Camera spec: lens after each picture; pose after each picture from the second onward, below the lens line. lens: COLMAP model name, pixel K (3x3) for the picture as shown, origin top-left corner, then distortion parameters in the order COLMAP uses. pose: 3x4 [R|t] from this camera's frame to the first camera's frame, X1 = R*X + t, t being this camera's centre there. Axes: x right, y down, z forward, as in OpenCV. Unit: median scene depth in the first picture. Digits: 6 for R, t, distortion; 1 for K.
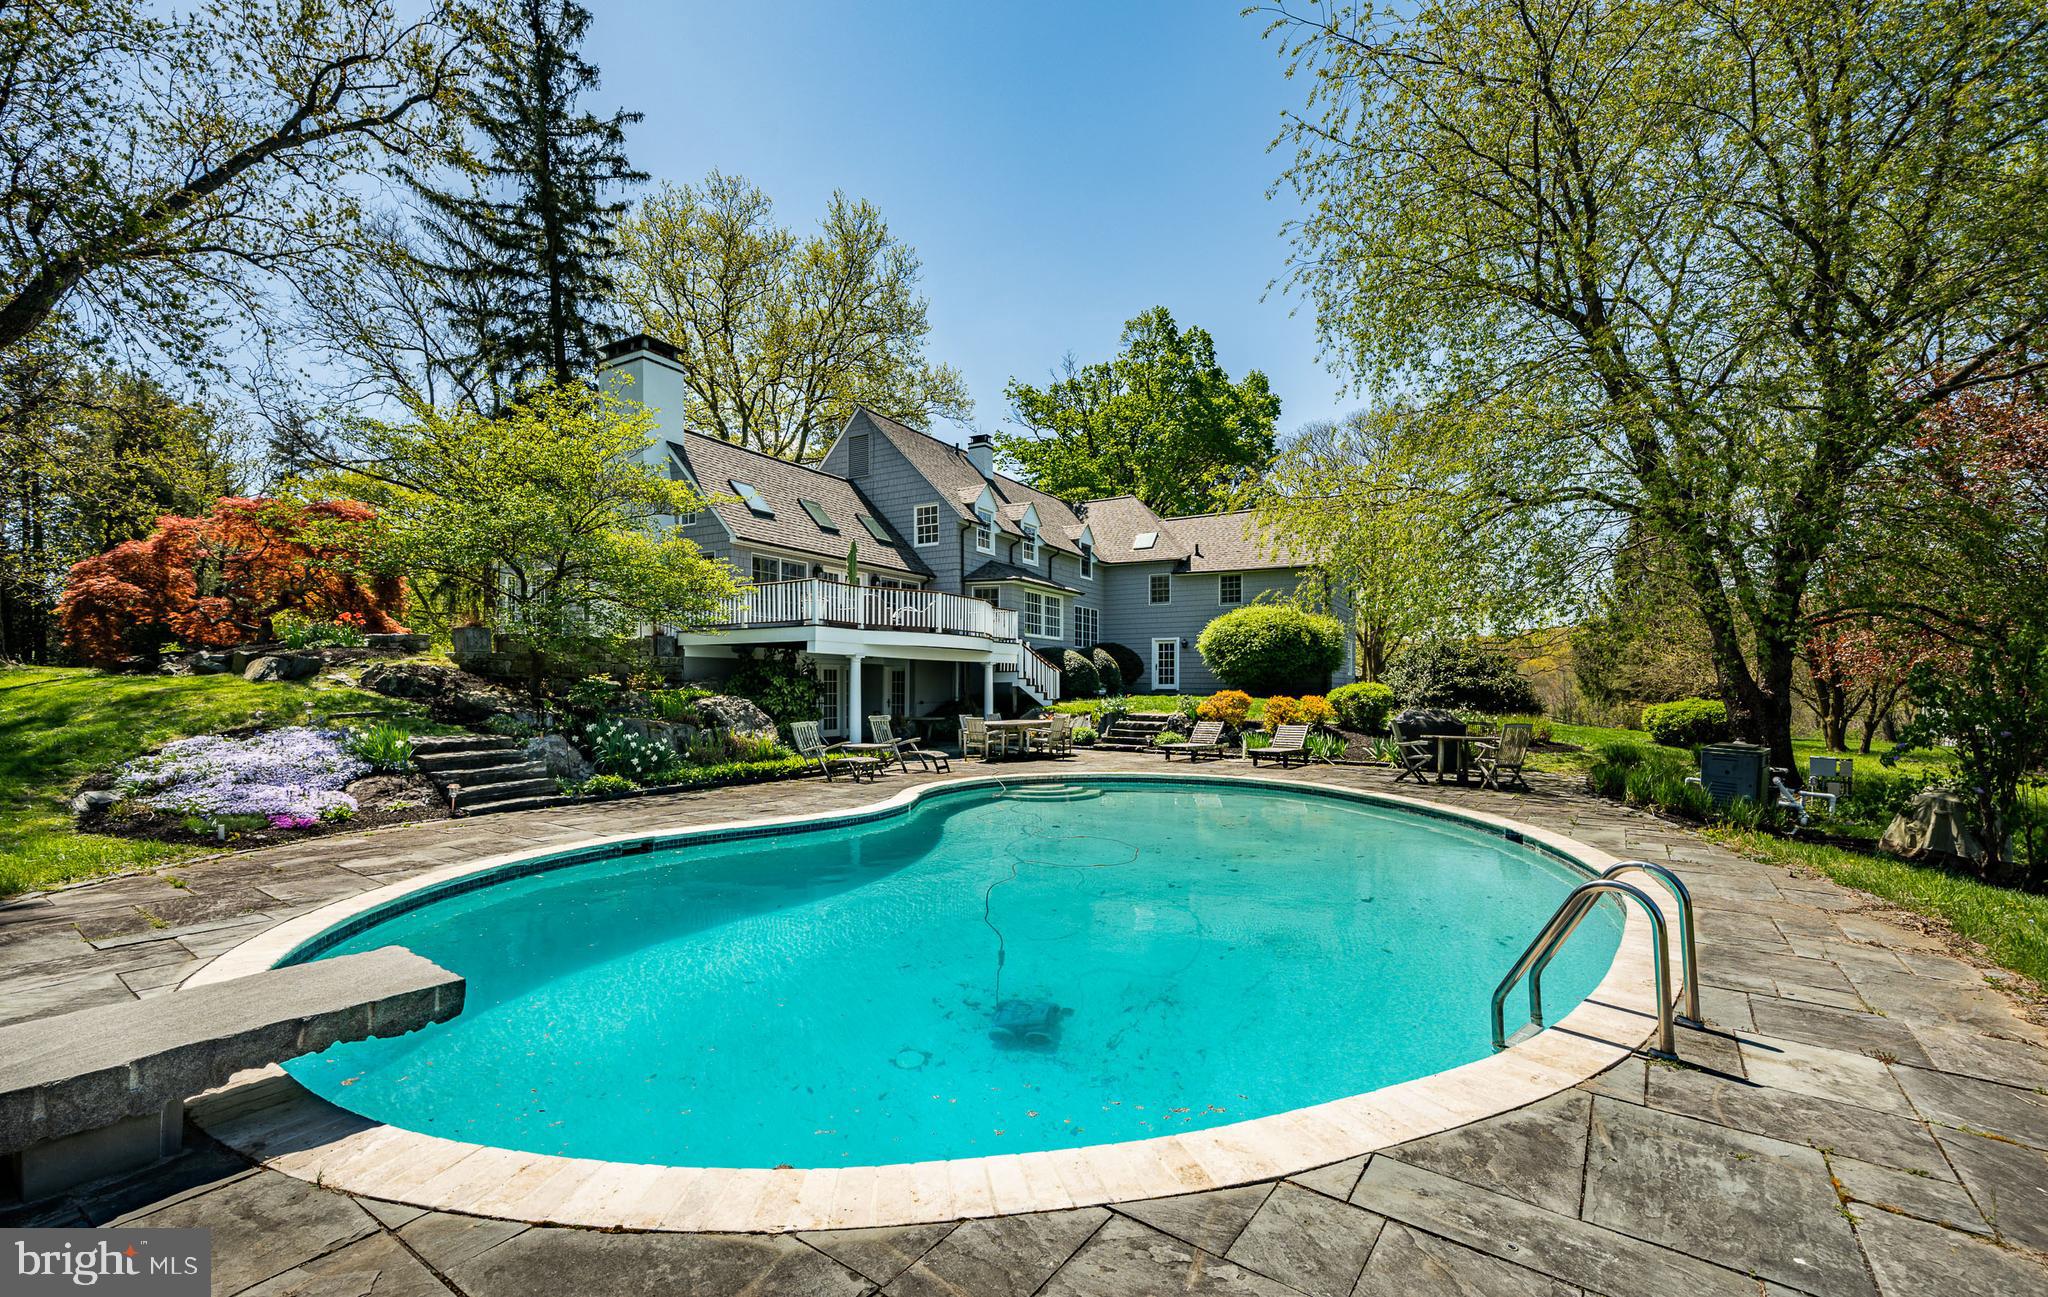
lens RADIAL K [[893.9, 0, 1029.7], [0, 893.9, 708.5], [0, 0, 1]] dist [0.001847, 0.000205]
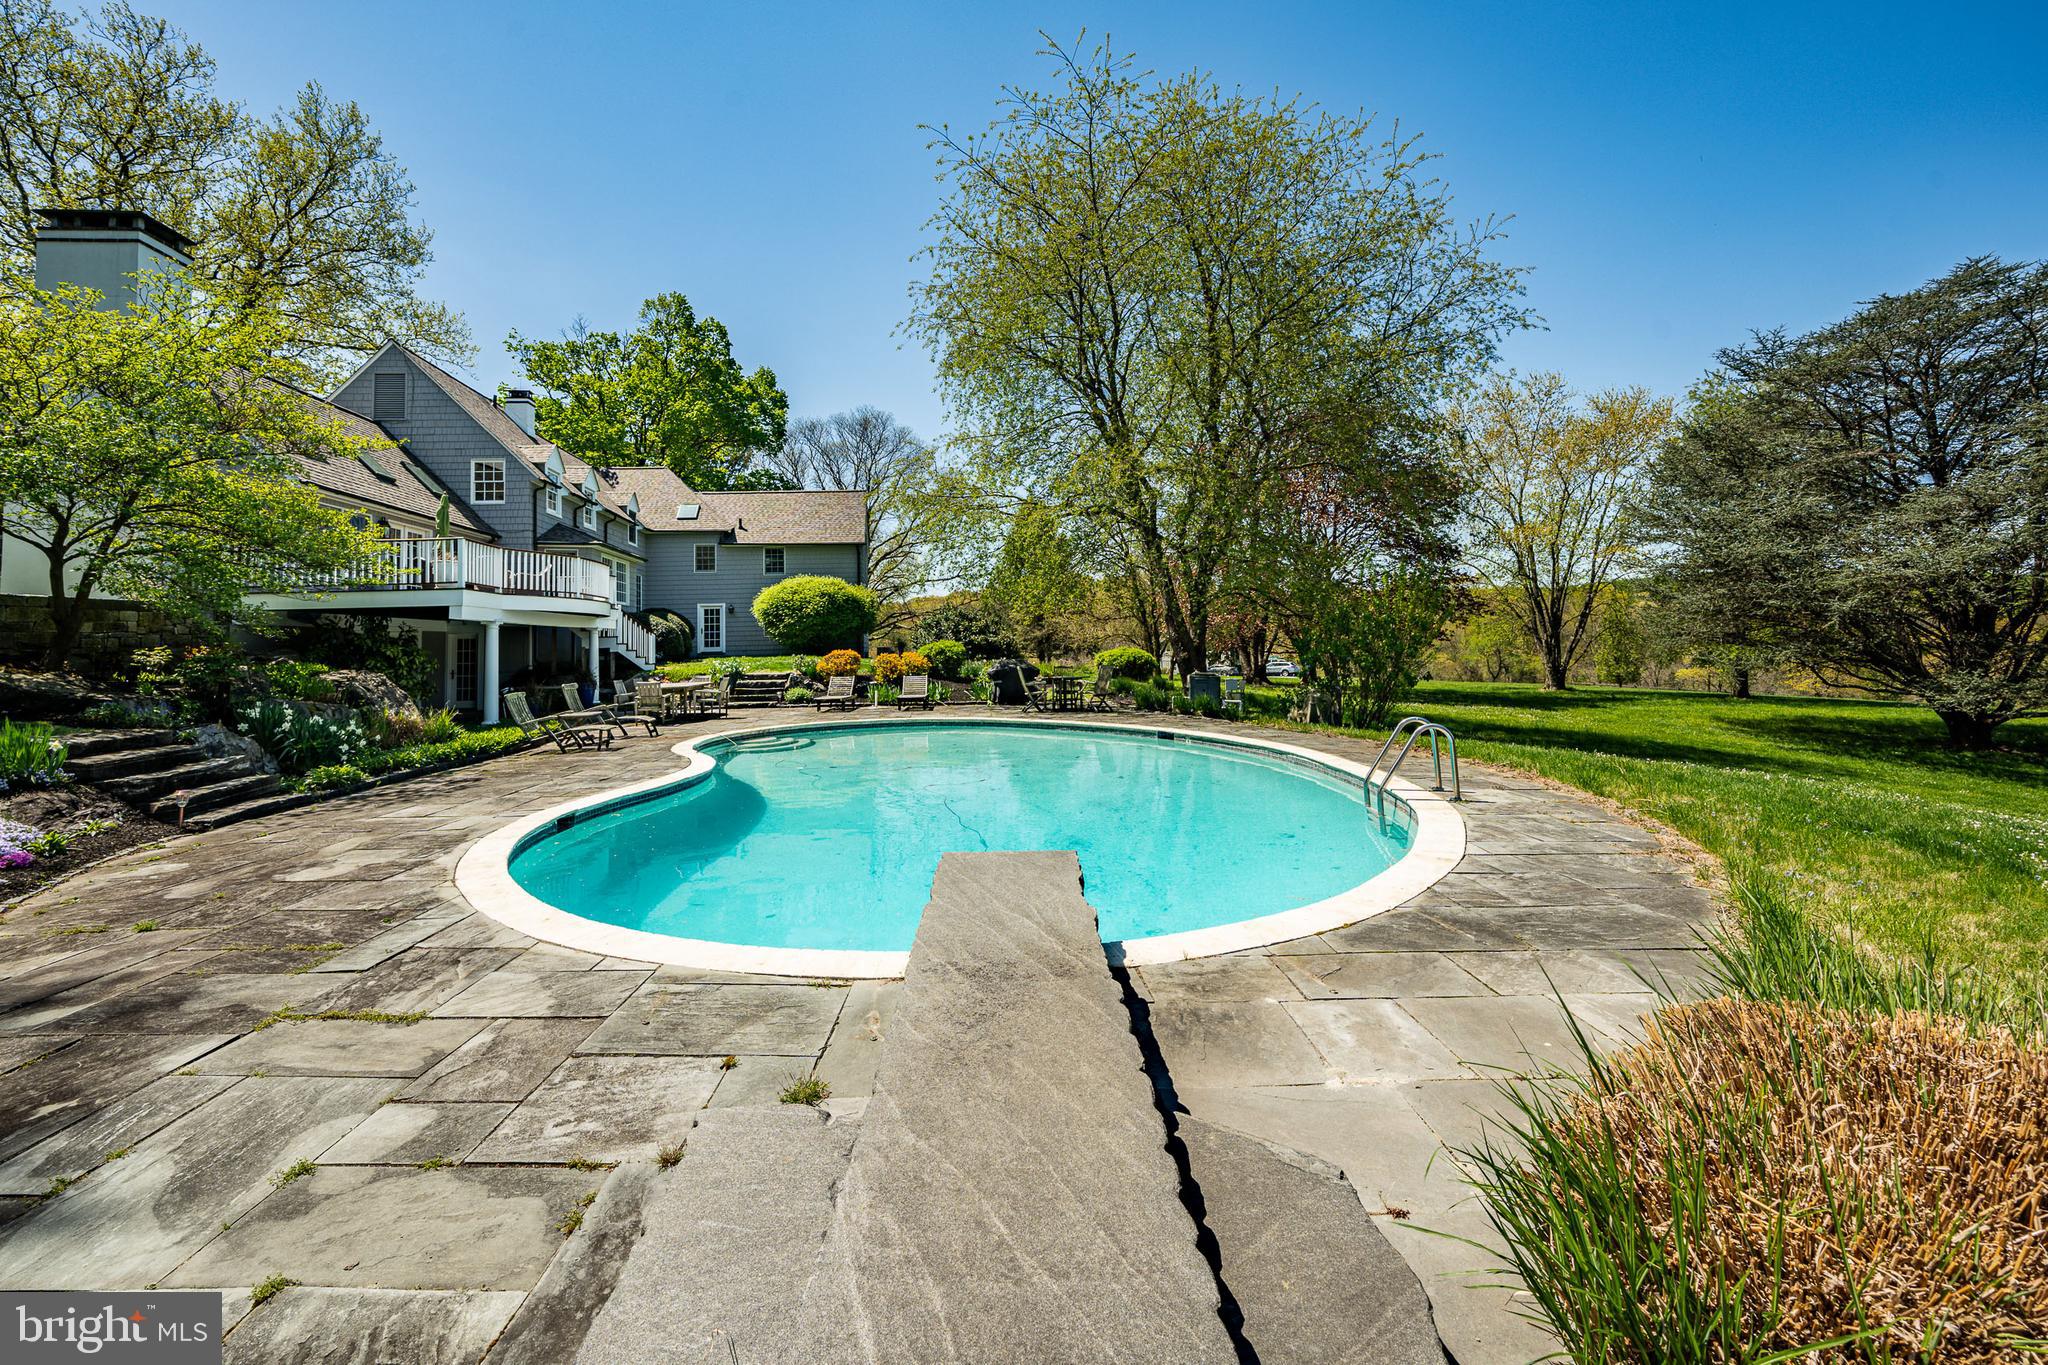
lens RADIAL K [[826.8, 0, 1014.5], [0, 826.8, 618.3], [0, 0, 1]] dist [-0.002116, -0.000304]
pose [[0.807294, -0.003823, 0.590137, -0.195444], [0.039651, 0.998071, -0.047776, -0.000430], [-0.588816, 0.061969, 0.805888, -0.004243]]
